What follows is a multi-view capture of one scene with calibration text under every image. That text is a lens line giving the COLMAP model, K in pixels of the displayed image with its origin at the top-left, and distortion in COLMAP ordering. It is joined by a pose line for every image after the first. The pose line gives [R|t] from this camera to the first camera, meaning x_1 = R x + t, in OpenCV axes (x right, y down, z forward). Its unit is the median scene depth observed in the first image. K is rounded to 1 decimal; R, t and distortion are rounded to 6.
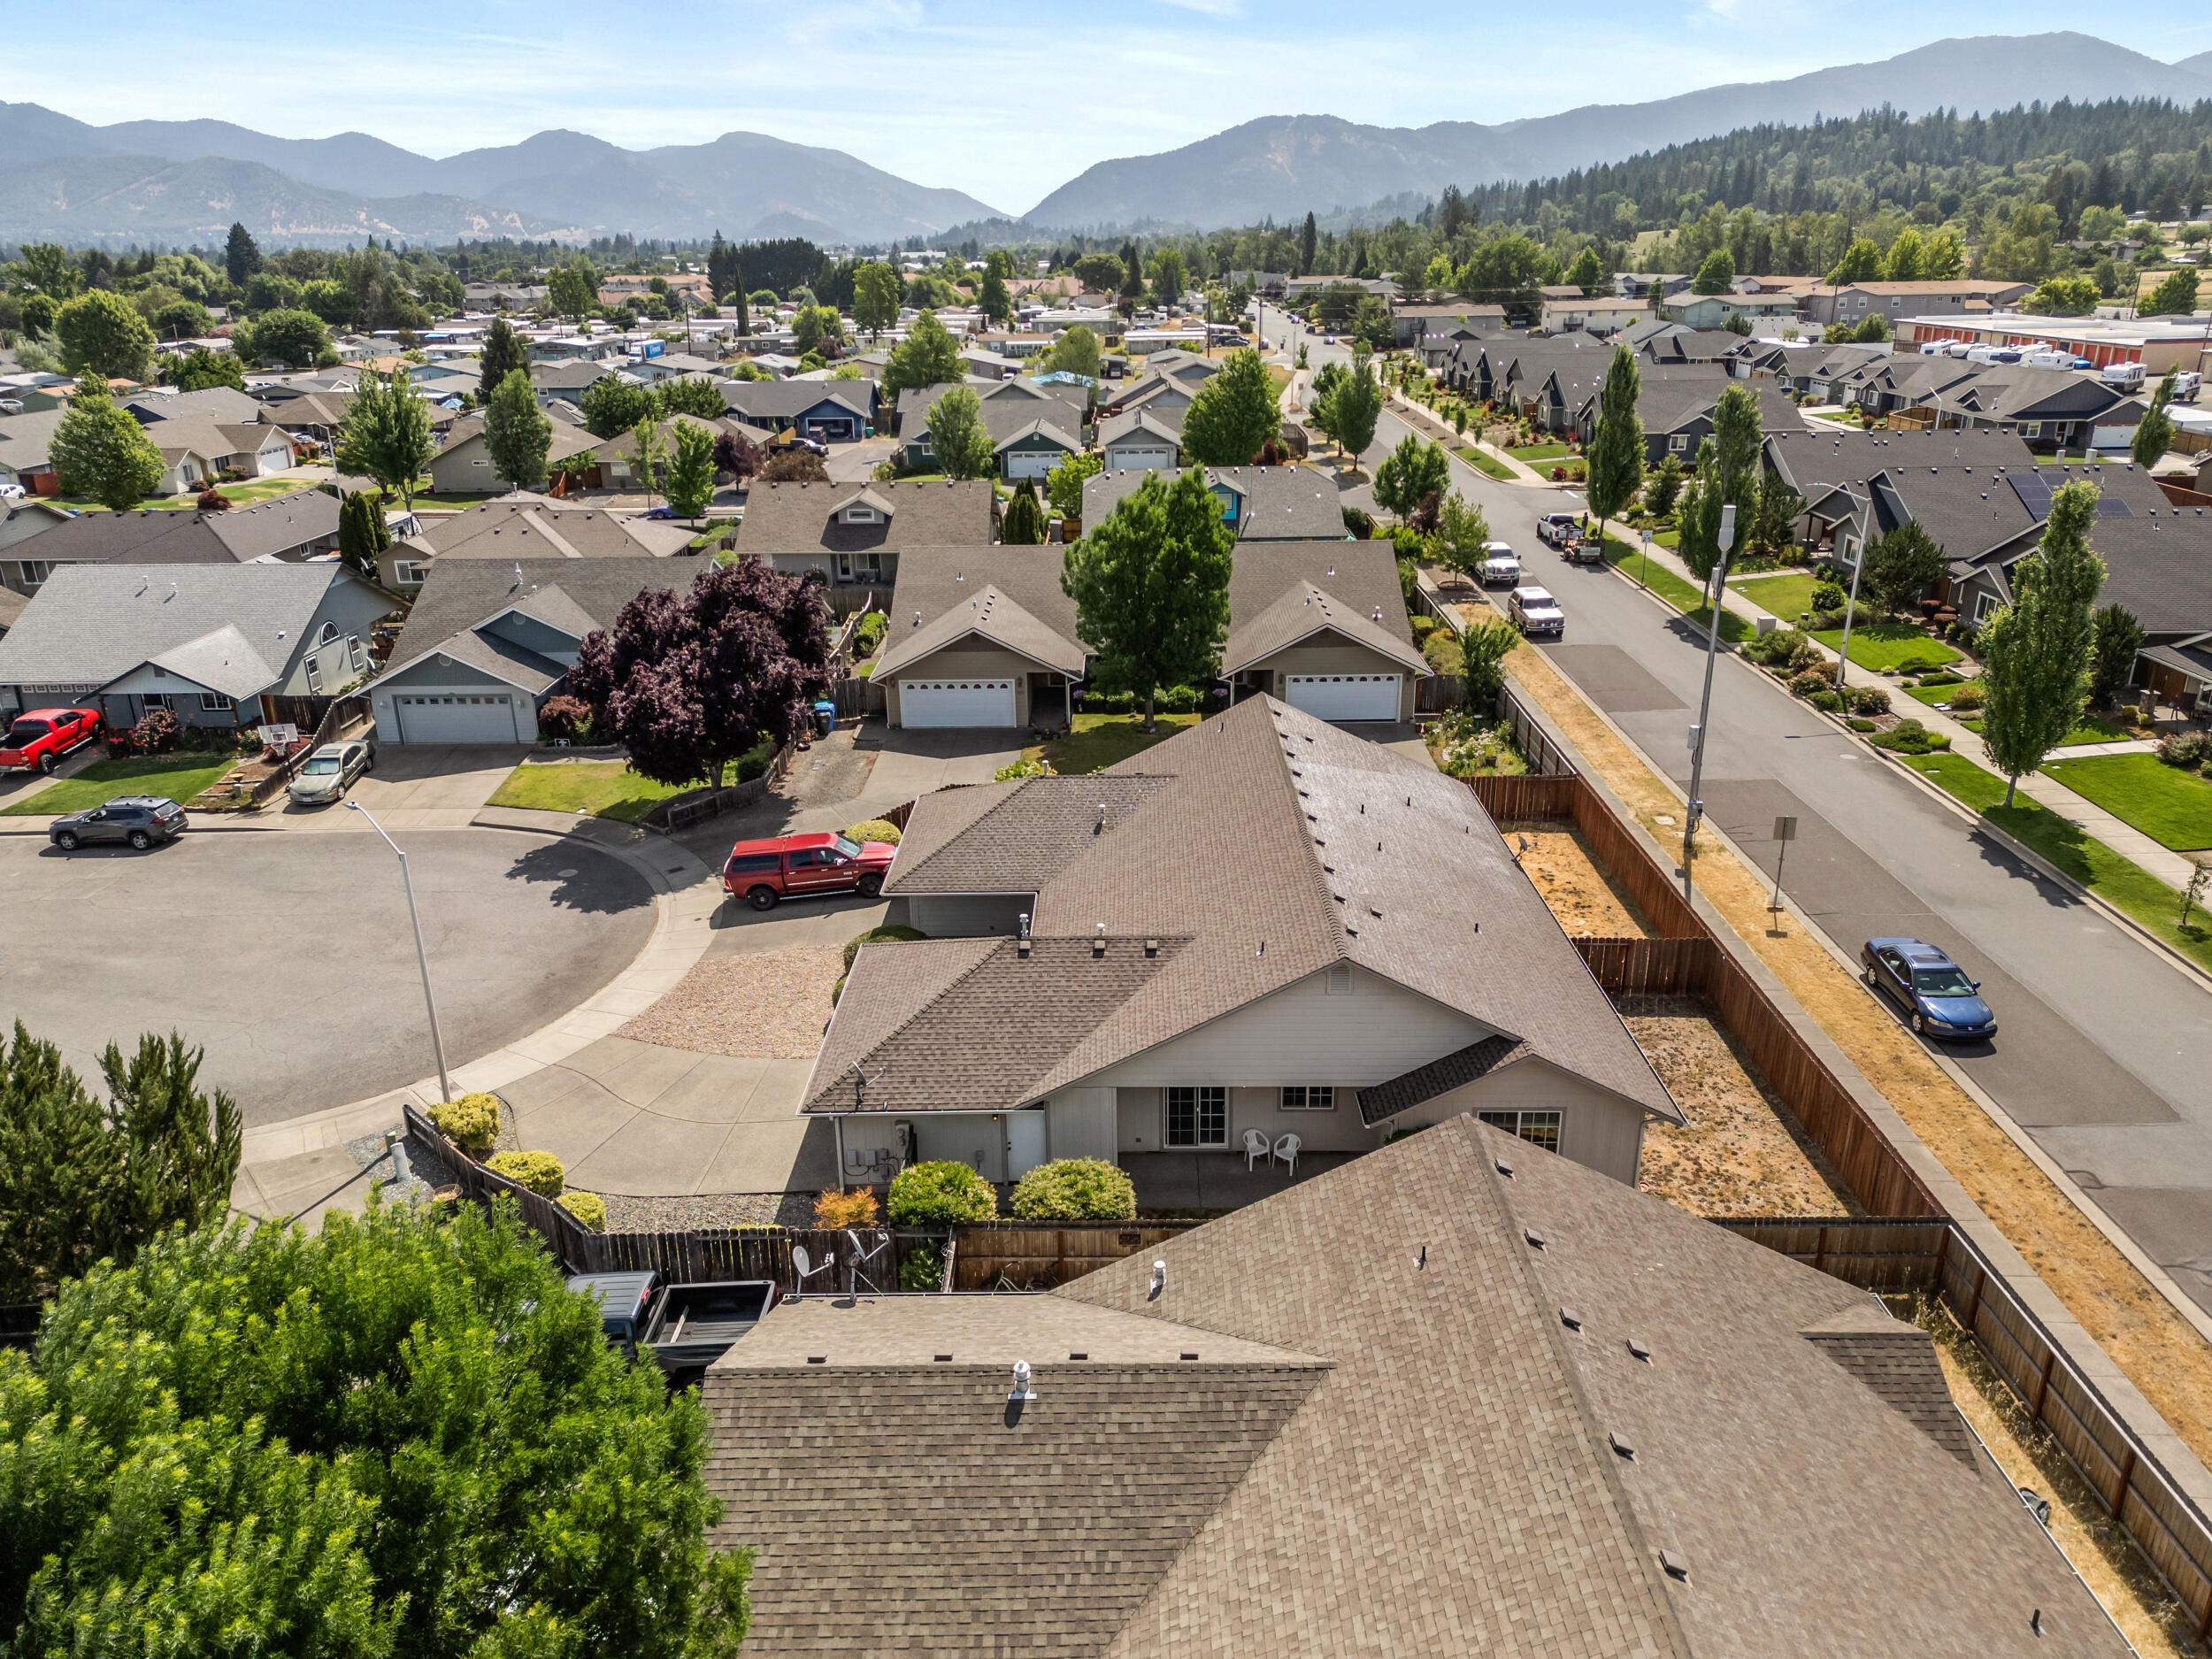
lens RADIAL K [[1542.1, 0, 1106.0], [0, 1542.1, 829.5], [0, 0, 1]] dist [0.072932, -0.068209]
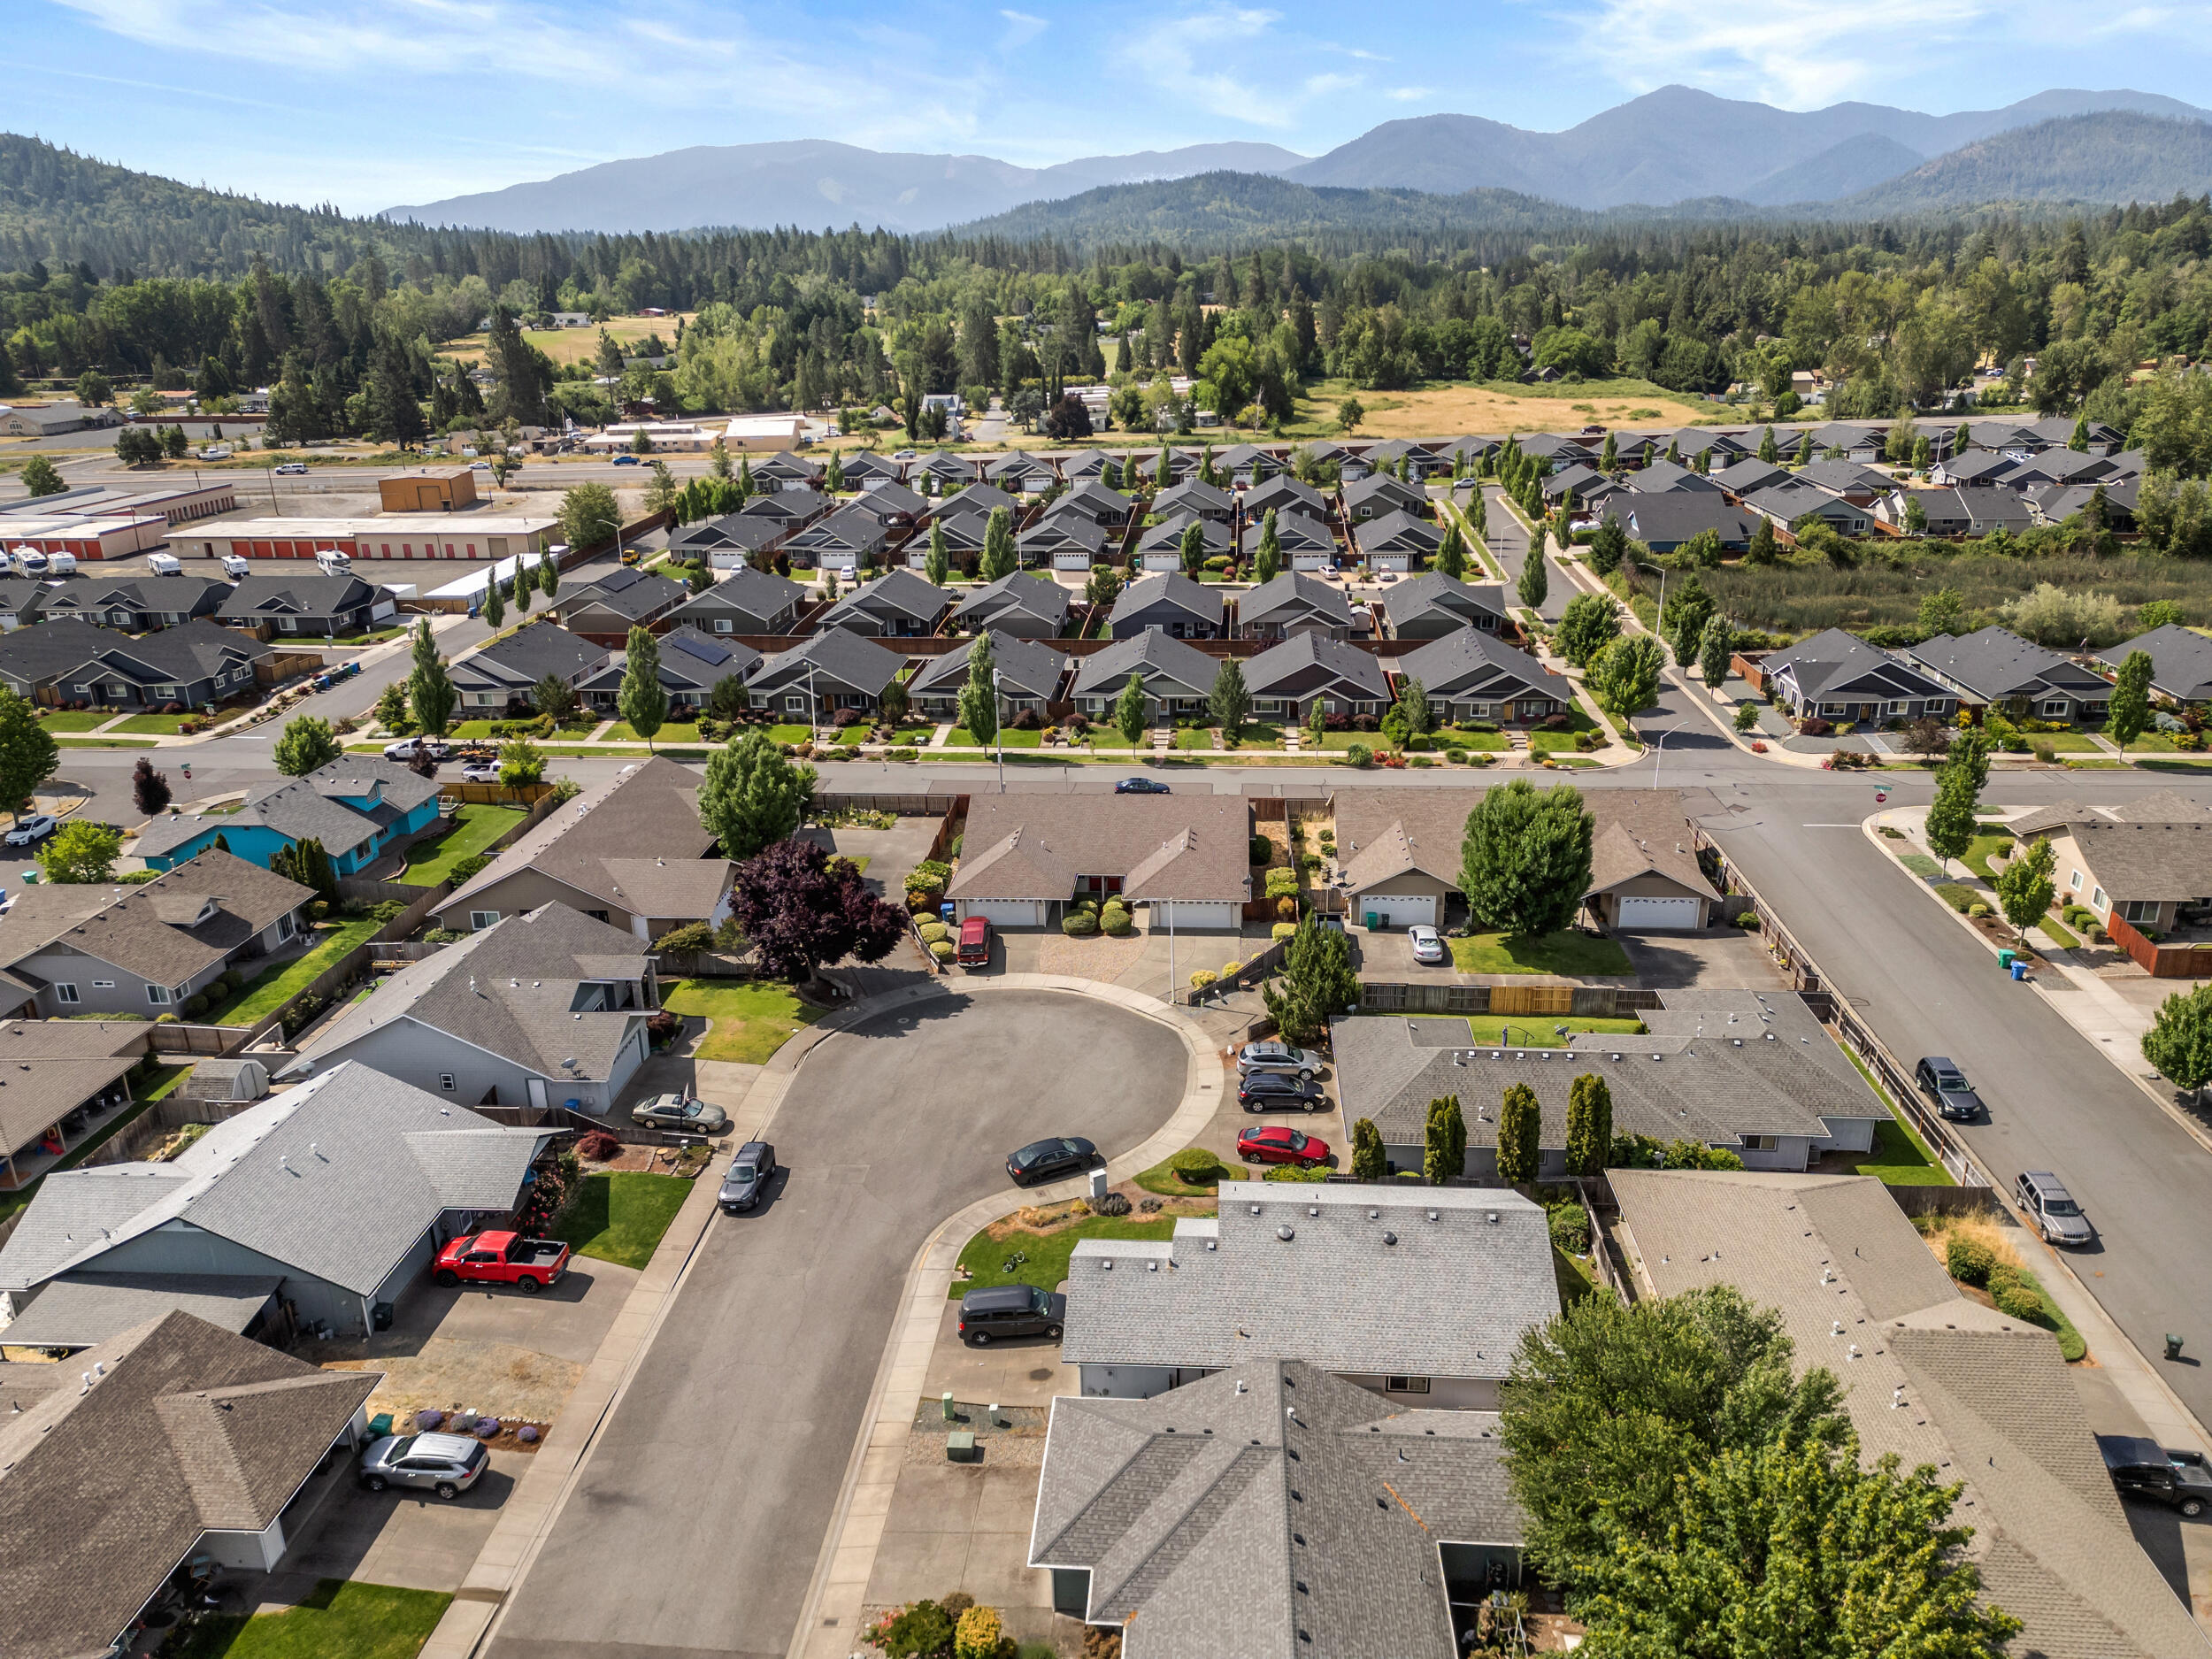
lens RADIAL K [[1542.1, 0, 1106.0], [0, 1542.1, 829.5], [0, 0, 1]] dist [0.072932, -0.068209]
pose [[0.069538, -0.327995, 0.942117, -1.560946], [0.371386, 0.885029, 0.280707, -0.464837], [-0.925871, 0.330369, 0.183356, 0.331420]]
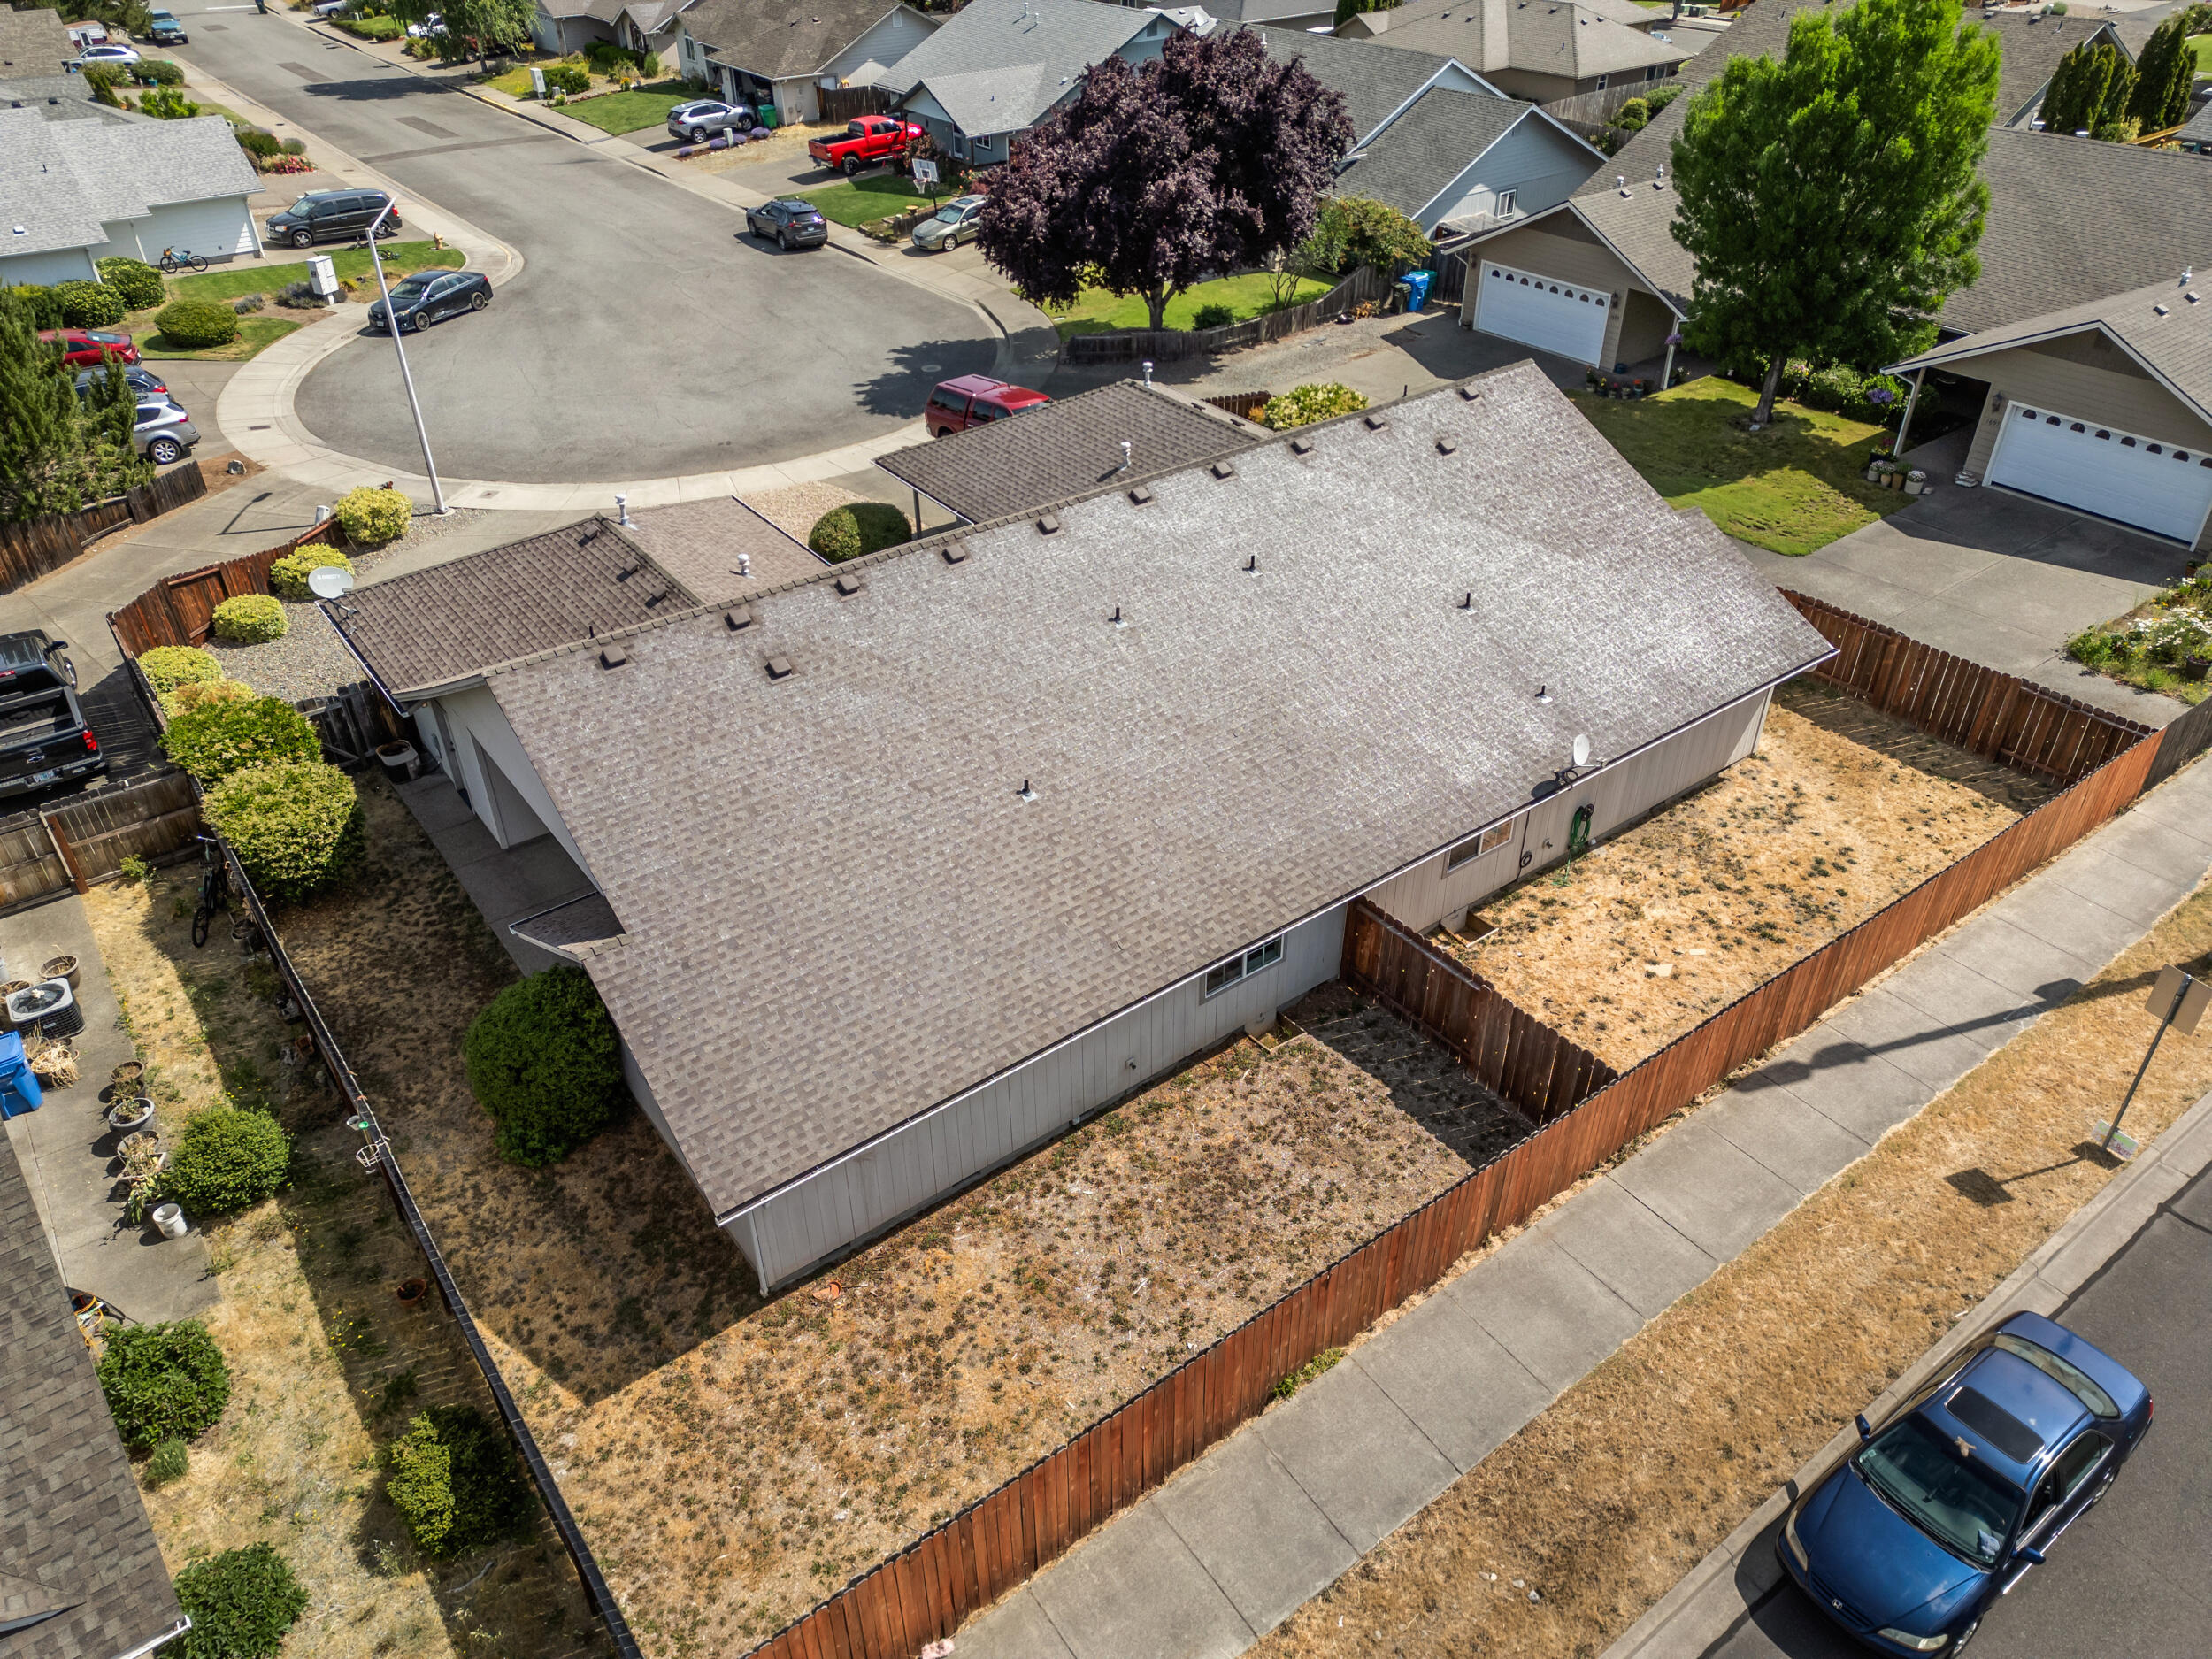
lens RADIAL K [[1535.7, 0, 1108.9], [0, 1535.7, 838.4], [0, 0, 1]] dist [0.082867, -0.089909]
pose [[0.607819, 0.462485, -0.645495, 0.364603], [-0.279821, 0.885492, 0.370950, -0.078935], [0.743140, -0.044847, 0.667632, 0.372187]]
